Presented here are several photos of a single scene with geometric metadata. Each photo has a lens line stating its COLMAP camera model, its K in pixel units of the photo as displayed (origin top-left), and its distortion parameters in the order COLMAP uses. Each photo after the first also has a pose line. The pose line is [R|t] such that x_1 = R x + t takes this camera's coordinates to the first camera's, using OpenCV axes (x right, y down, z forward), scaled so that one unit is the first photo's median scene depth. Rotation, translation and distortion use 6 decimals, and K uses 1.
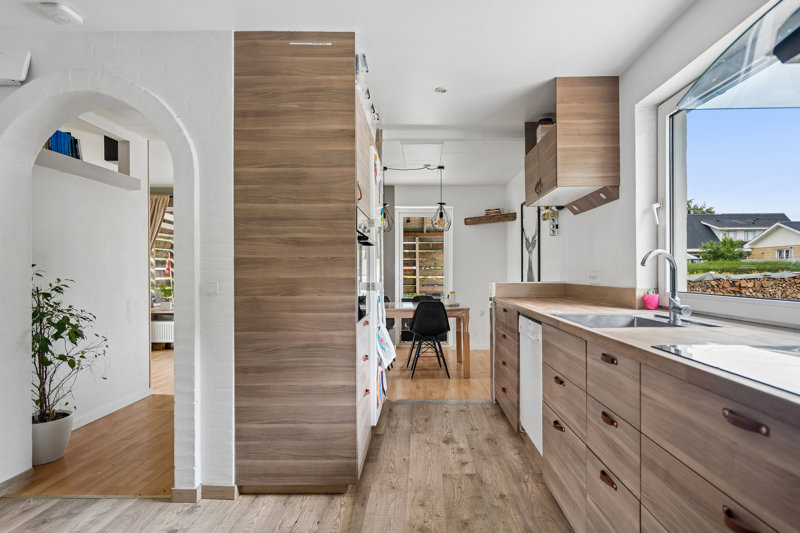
lens RADIAL K [[436.0, 0, 404.5], [0, 436.0, 272.0], [0, 0, 1]] dist [0.007641, -0.000730]
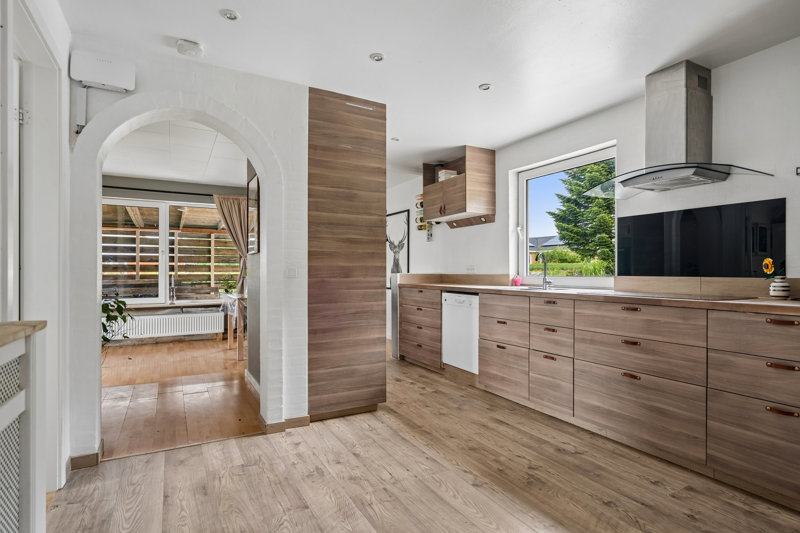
lens RADIAL K [[416.6, 0, 398.3], [0, 416.6, 269.8], [0, 0, 1]] dist [0.007405, 0.000184]
pose [[0.872075, 0.005619, 0.489340, -0.783616], [-0.004429, 0.999984, -0.003588, 0.031373], [-0.489353, 0.000962, 0.872086, -0.285985]]
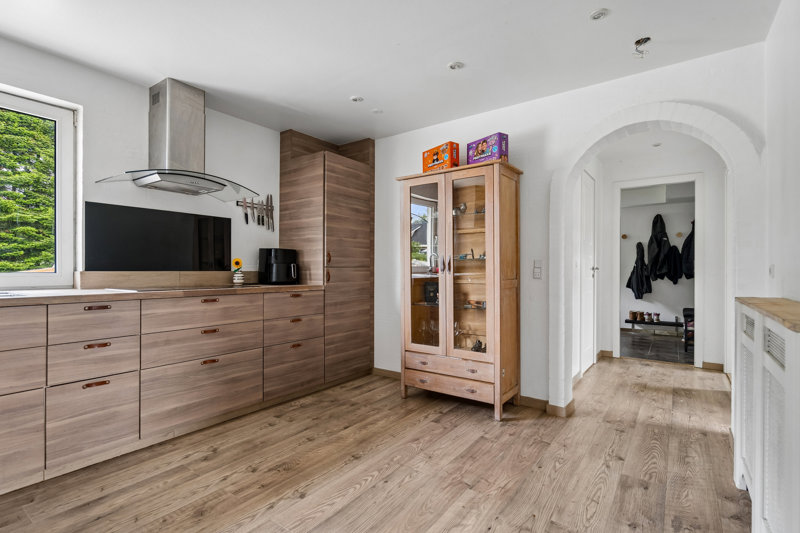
lens RADIAL K [[390.1, 0, 398.6], [0, 390.1, 265.9], [0, 0, 1]] dist [0.000690, 0.000299]
pose [[-0.817576, 0.005313, 0.575797, -0.805709], [-0.001840, 0.999928, -0.011840, 0.040096], [-0.575818, -0.010739, -0.817507, 0.985946]]
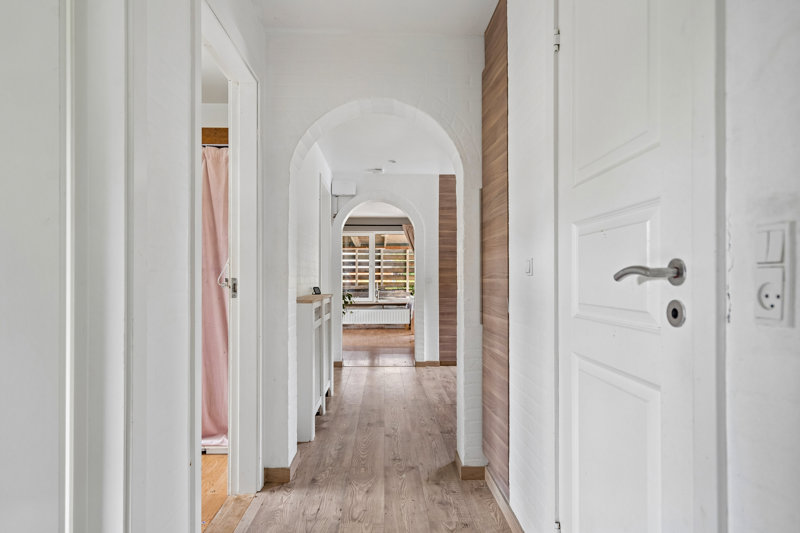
lens RADIAL K [[498.0, 0, 400.1], [0, 498.0, 272.7], [0, 0, 1]] dist [0.004676, 0.000496]
pose [[0.999158, 0.003344, 0.040888, -0.717223], [-0.002810, 0.999910, -0.013106, 0.033092], [-0.040928, 0.012980, 0.999078, -1.756378]]
